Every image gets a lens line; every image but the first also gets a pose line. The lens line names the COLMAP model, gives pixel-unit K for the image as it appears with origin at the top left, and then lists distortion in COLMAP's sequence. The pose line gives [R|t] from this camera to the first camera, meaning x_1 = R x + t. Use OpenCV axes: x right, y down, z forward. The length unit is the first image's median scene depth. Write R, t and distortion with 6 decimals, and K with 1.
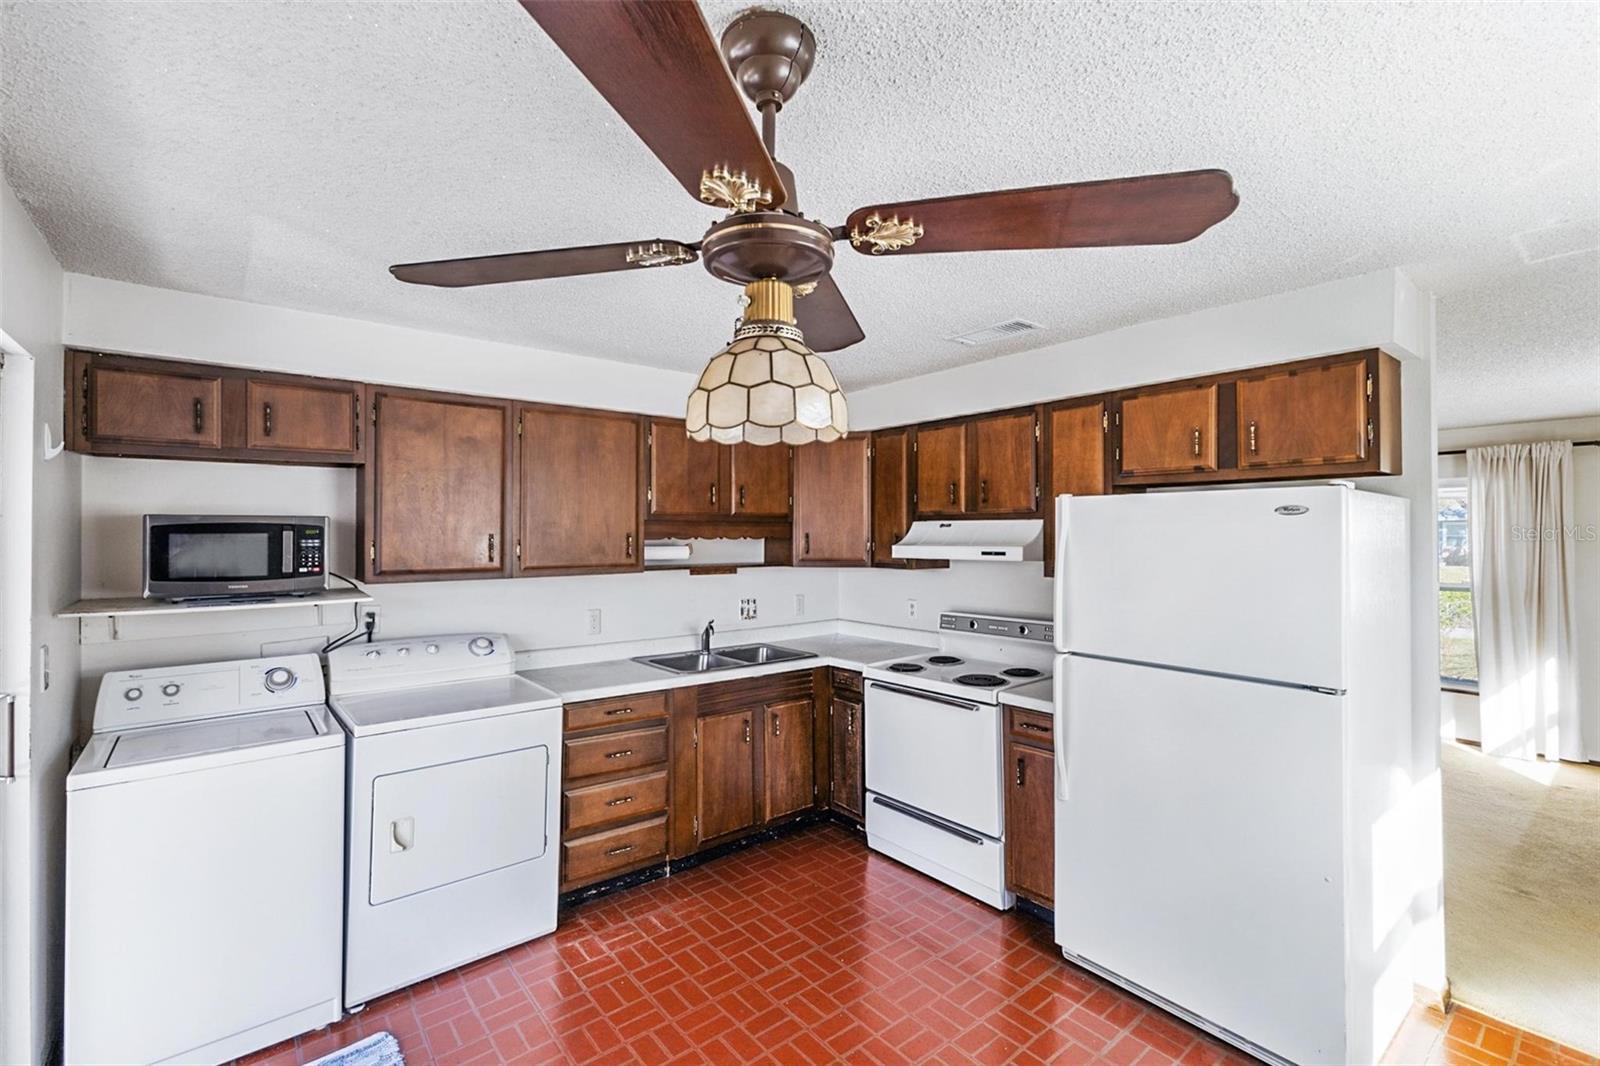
lens RADIAL K [[691.9, 0, 793.7], [0, 691.9, 524.4], [0, 0, 1]] dist [0.007889, 0.000134]
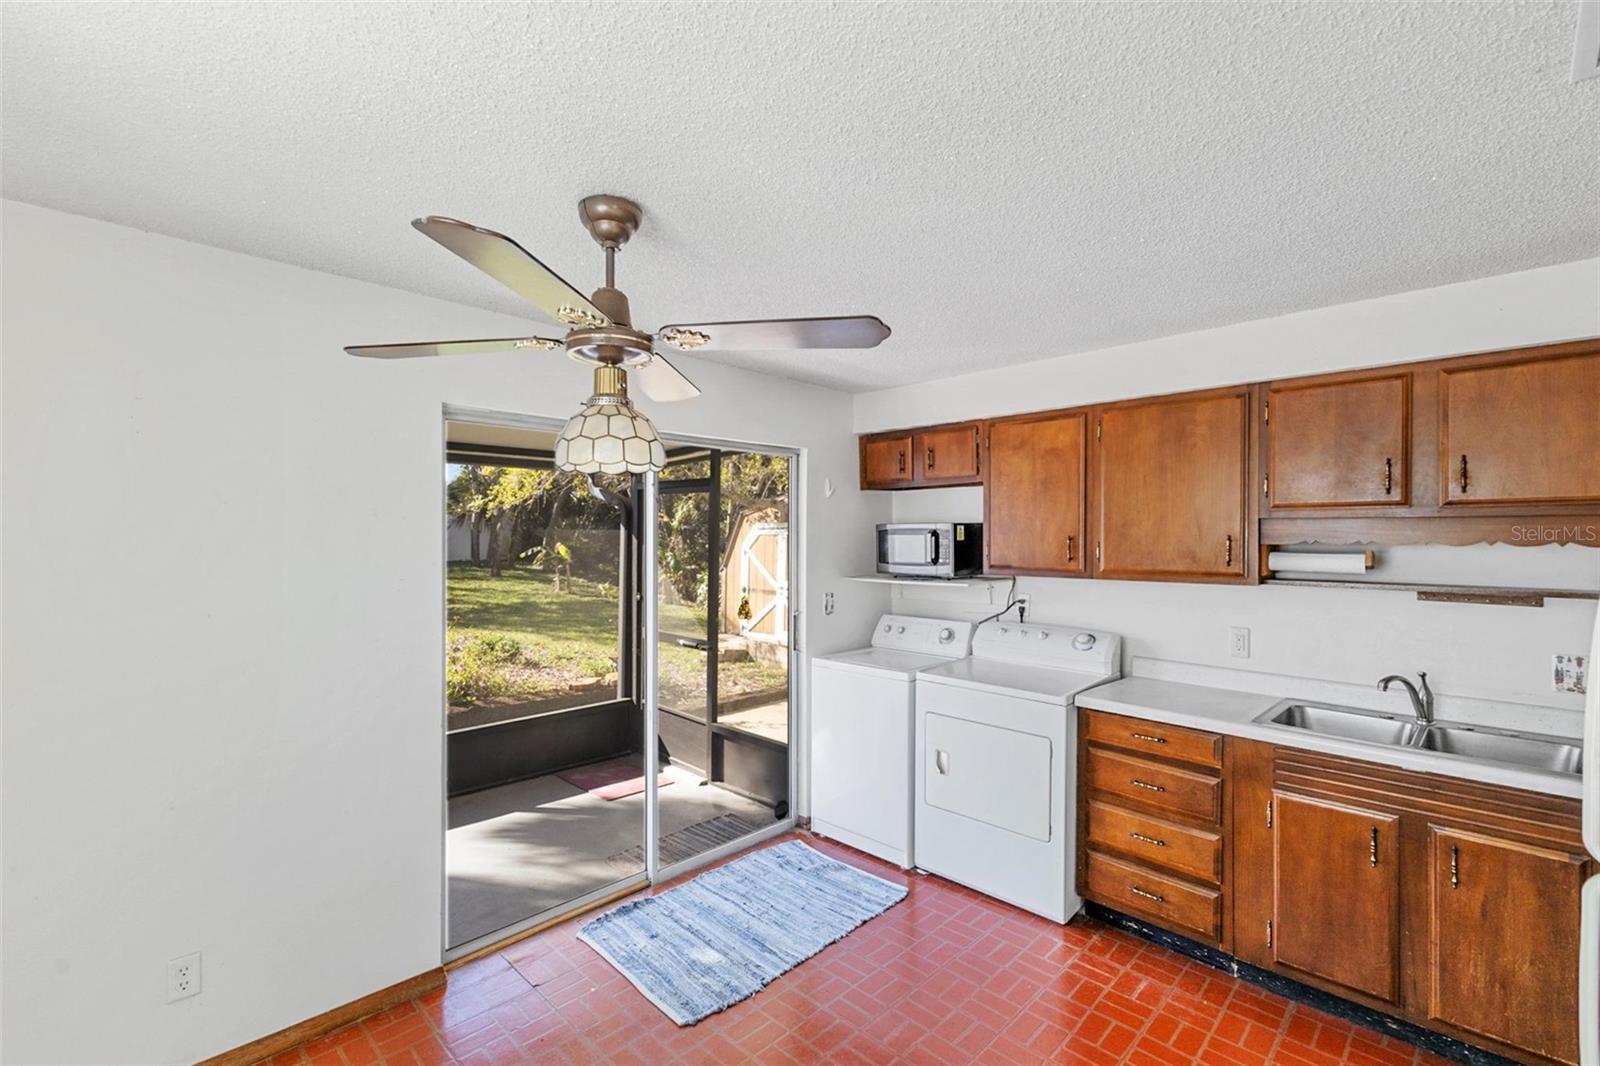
lens RADIAL K [[691.2, 0, 800.0], [0, 691.2, 533.0], [0, 0, 1]] dist [0.002156, 0.000019]
pose [[0.122784, -0.001650, -0.992432, 0.569286], [0.010714, 0.999943, -0.000337, 0.005345], [0.992376, -0.010591, 0.122795, 0.456652]]
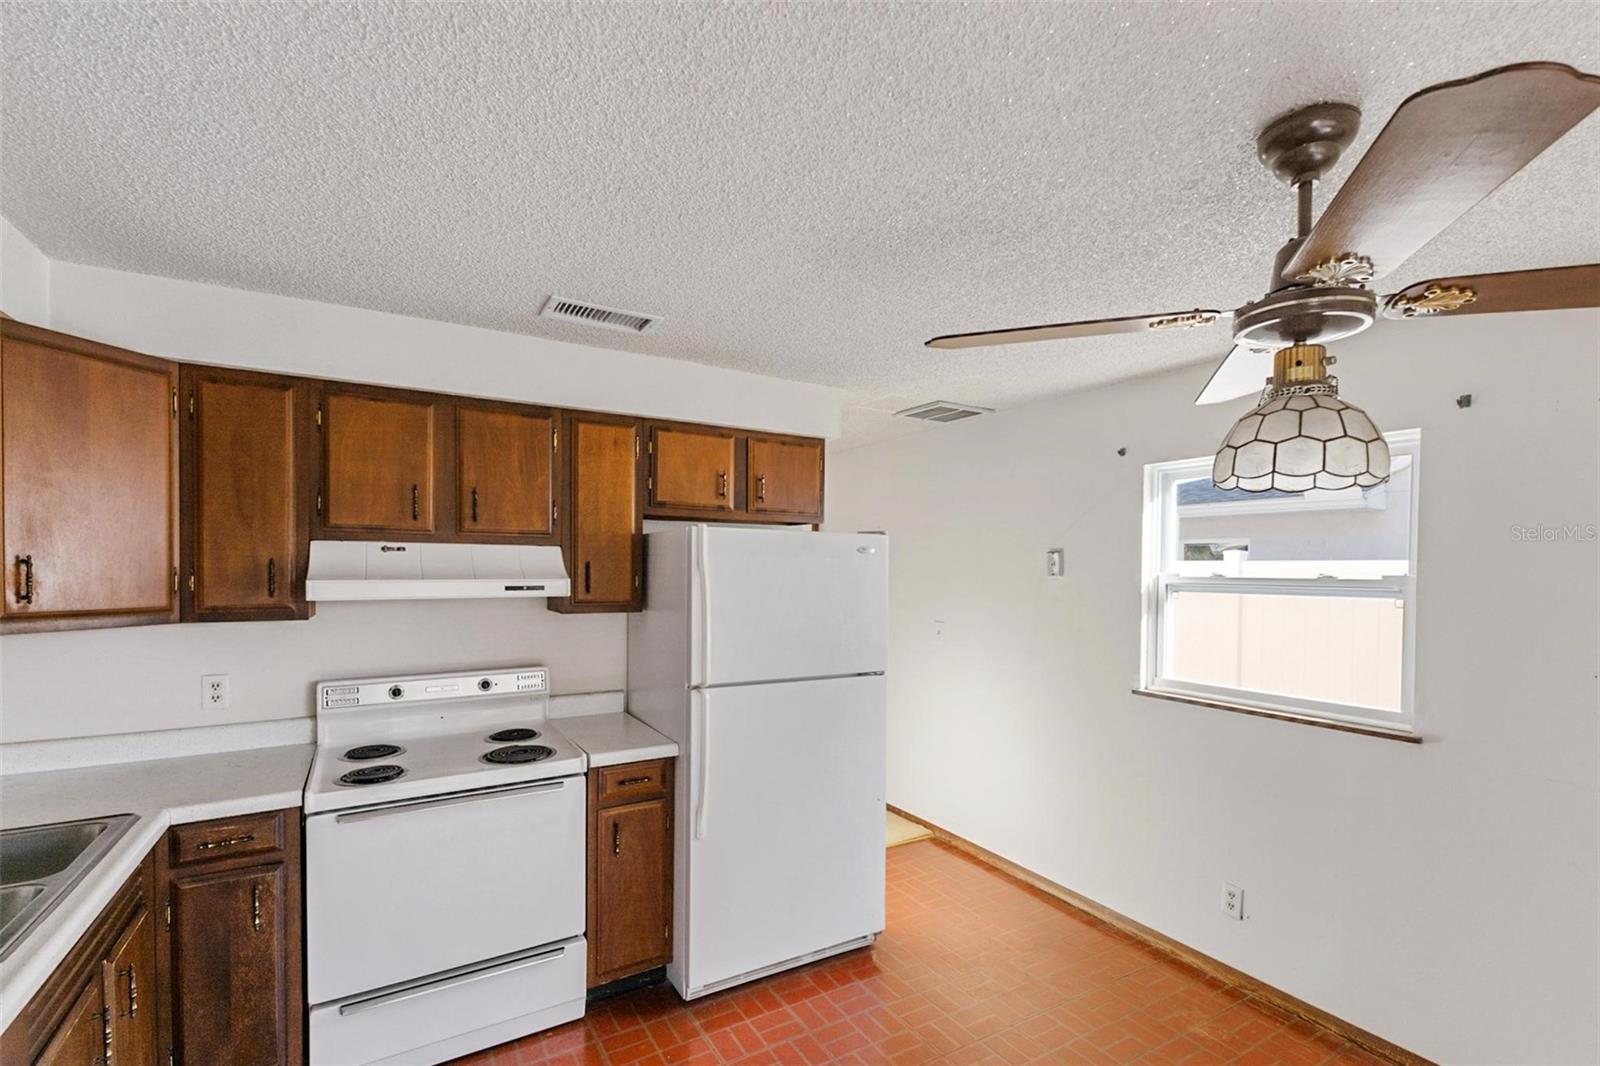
lens RADIAL K [[706.0, 0, 797.2], [0, 706.0, 572.6], [0, 0, 1]] dist [0.000629, -0.000025]
pose [[0.144621, -0.009552, 0.989441, -0.474815], [-0.024875, 0.999602, 0.013286, 0.006871], [-0.989174, -0.026533, 0.144326, 0.612484]]
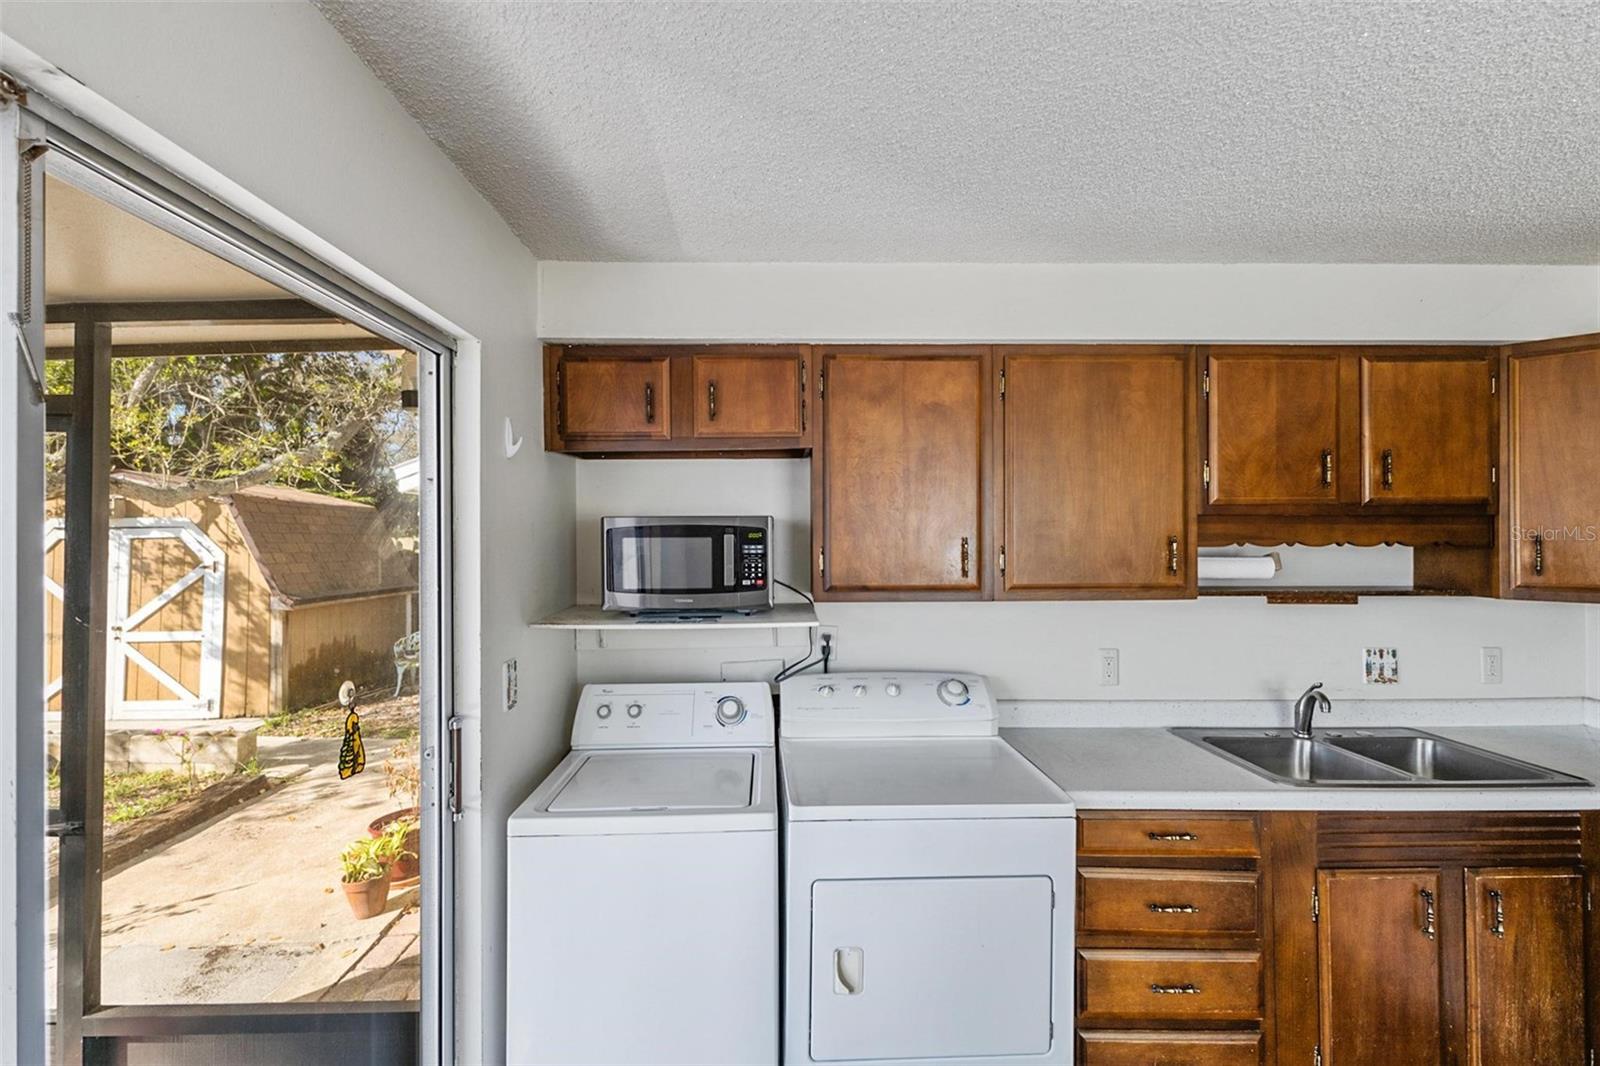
lens RADIAL K [[691.2, 0, 800.0], [0, 691.2, 533.0], [0, 0, 1]] dist [0.002156, 0.000019]
pose [[0.796326, -0.005807, -0.604840, -0.144627], [0.009802, 0.999947, 0.003304, 0.004977], [0.604788, -0.008560, 0.796340, 0.338723]]
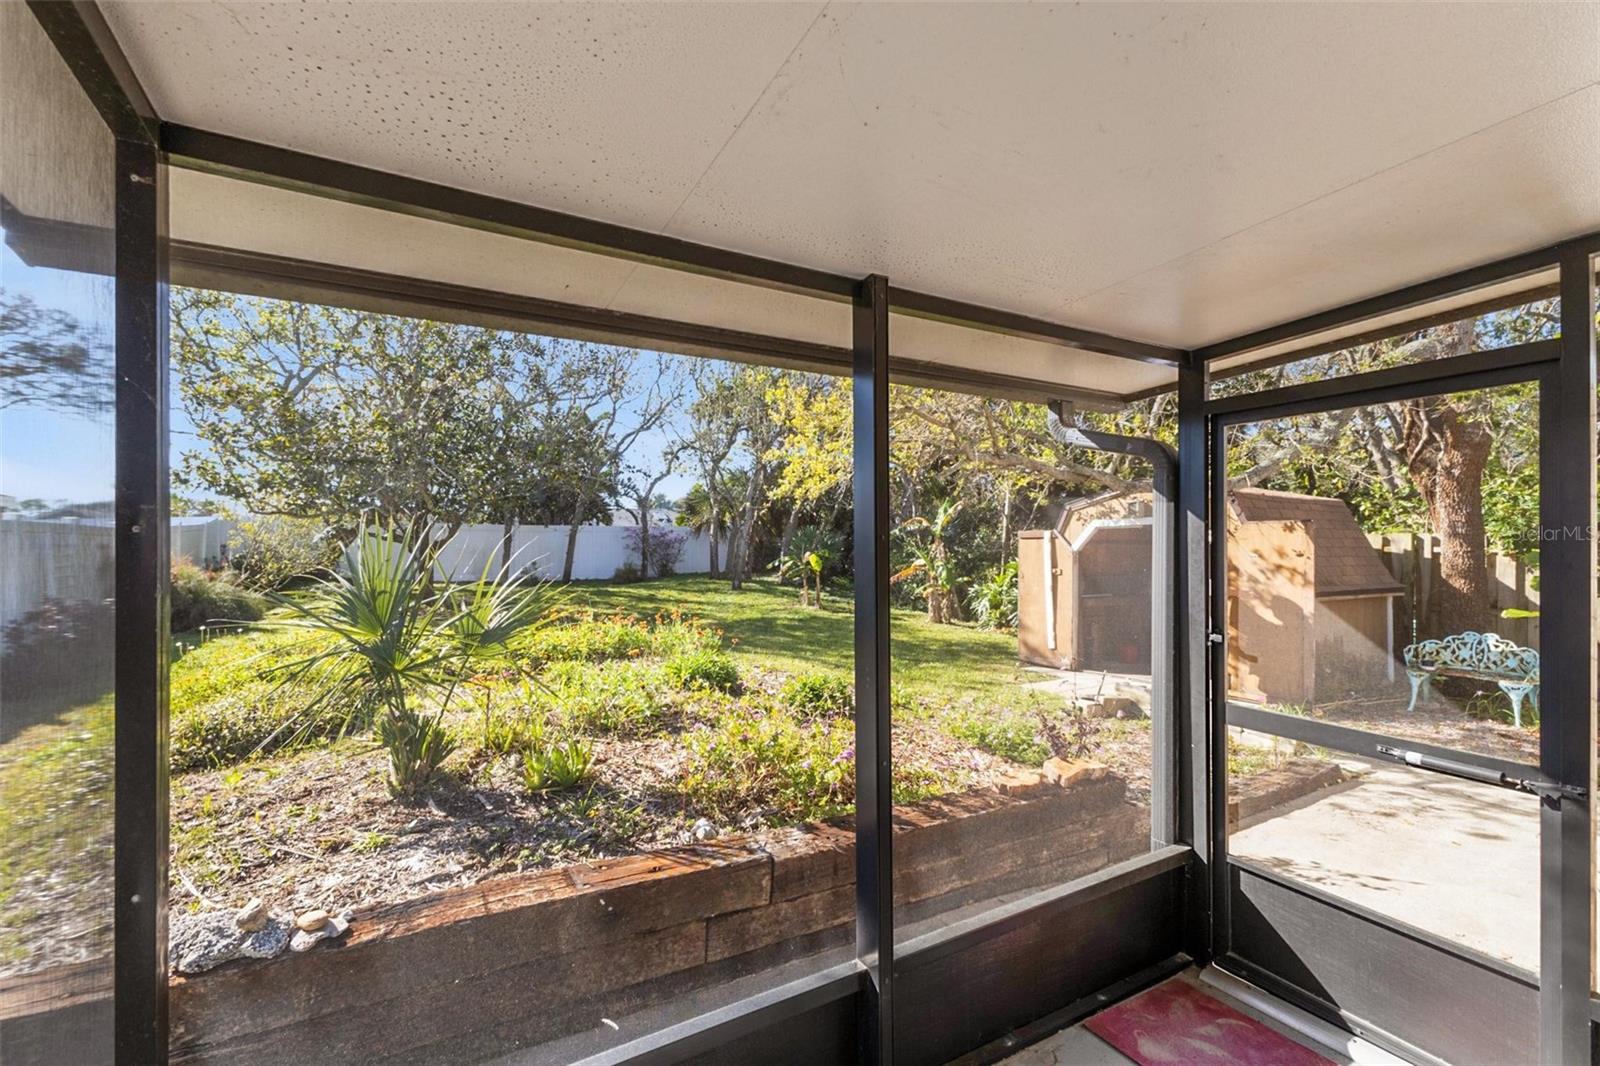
lens RADIAL K [[691.2, 0, 800.0], [0, 691.2, 533.0], [0, 0, 1]] dist [0.002156, 0.000019]
pose [[-0.154072, -0.020989, -0.987837, -0.355522], [0.019418, 0.999517, -0.024266, 0.045654], [0.987869, -0.022921, -0.153590, -0.131872]]
